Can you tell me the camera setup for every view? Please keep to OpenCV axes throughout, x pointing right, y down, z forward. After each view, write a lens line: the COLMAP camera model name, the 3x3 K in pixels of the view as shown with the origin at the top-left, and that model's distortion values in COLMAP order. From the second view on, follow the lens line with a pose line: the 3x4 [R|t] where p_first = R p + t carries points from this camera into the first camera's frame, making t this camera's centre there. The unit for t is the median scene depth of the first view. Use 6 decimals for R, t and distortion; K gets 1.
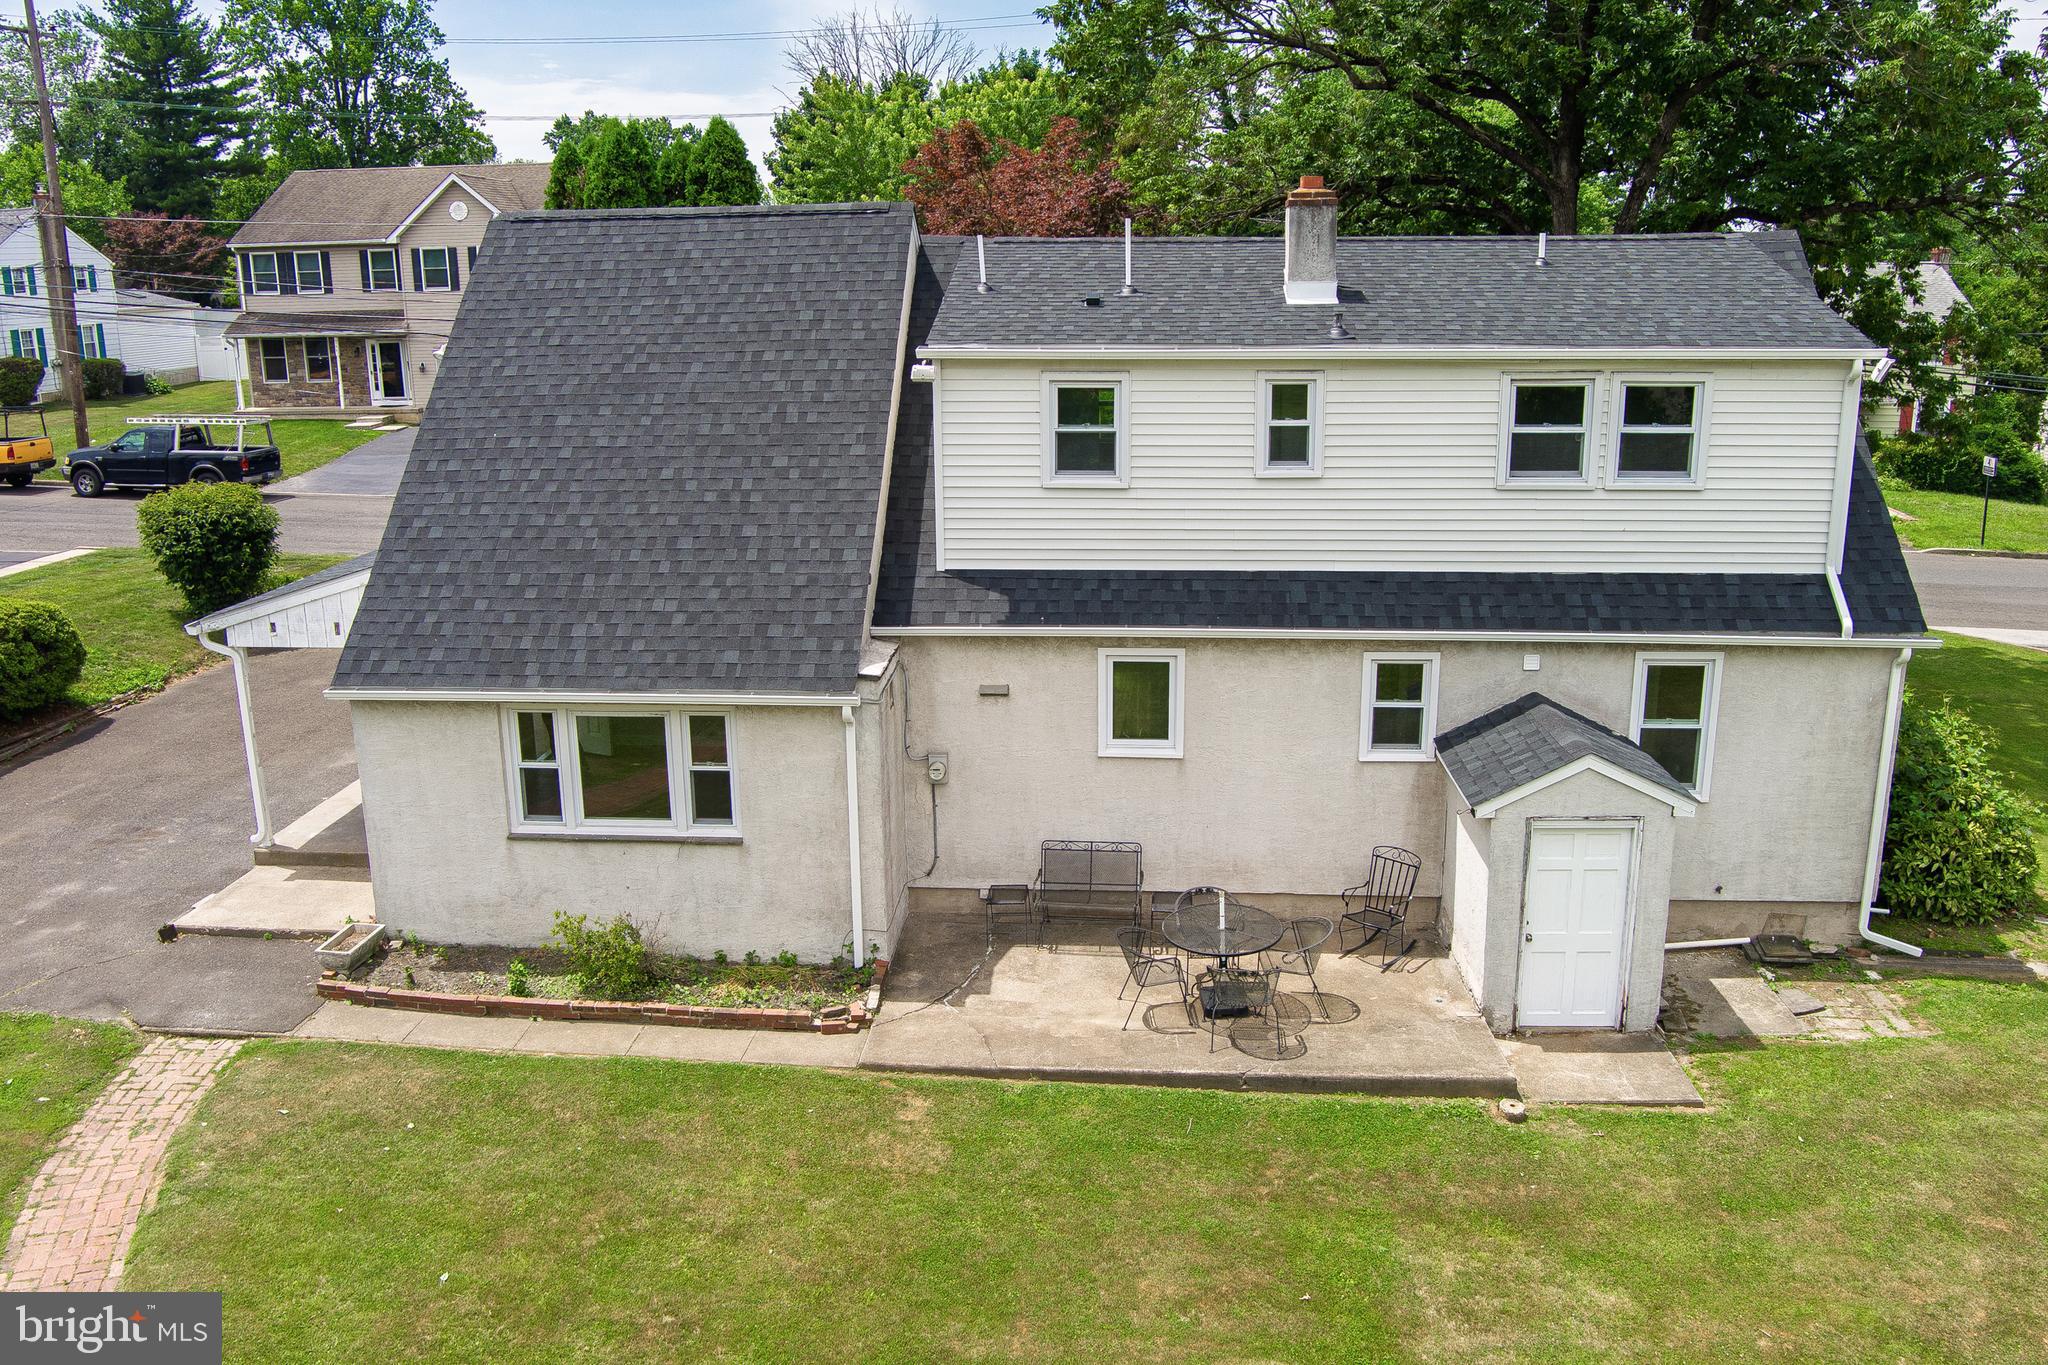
lens RADIAL K [[1650.5, 0, 1023.6], [0, 1650.5, 679.8], [0, 0, 1]] dist [-0.073084, 0.020215]
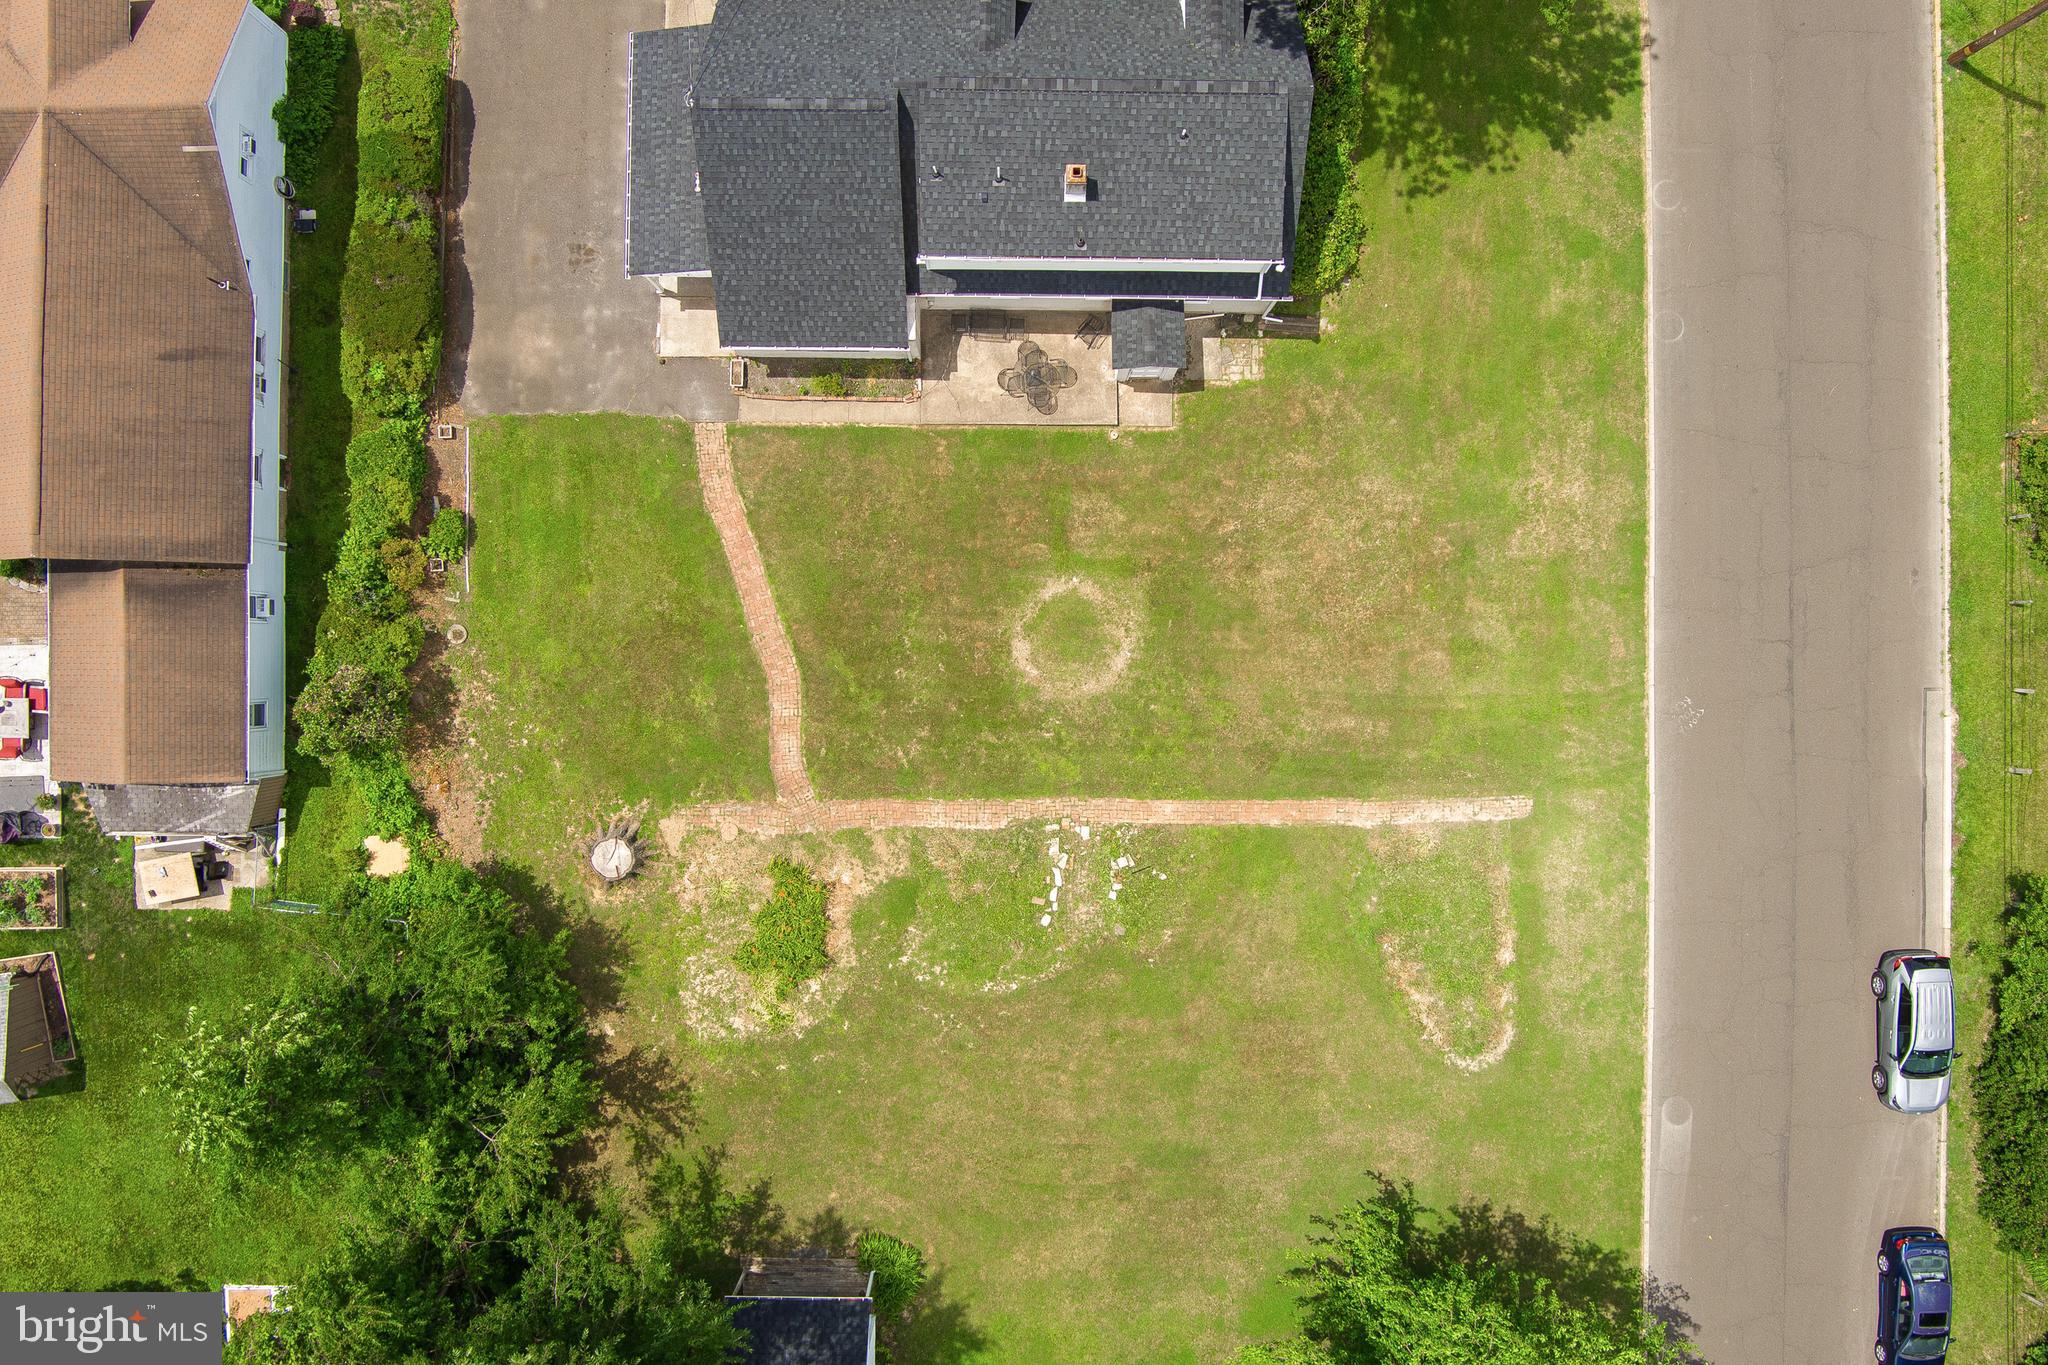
lens RADIAL K [[1650.5, 0, 1023.6], [0, 1650.5, 679.8], [0, 0, 1]] dist [-0.073084, 0.020215]
pose [[0.997352, -0.070134, 0.019225, 0.004453], [-0.001350, 0.246458, 0.969153, -2.540390], [-0.072709, -0.966613, 0.245710, -0.290359]]
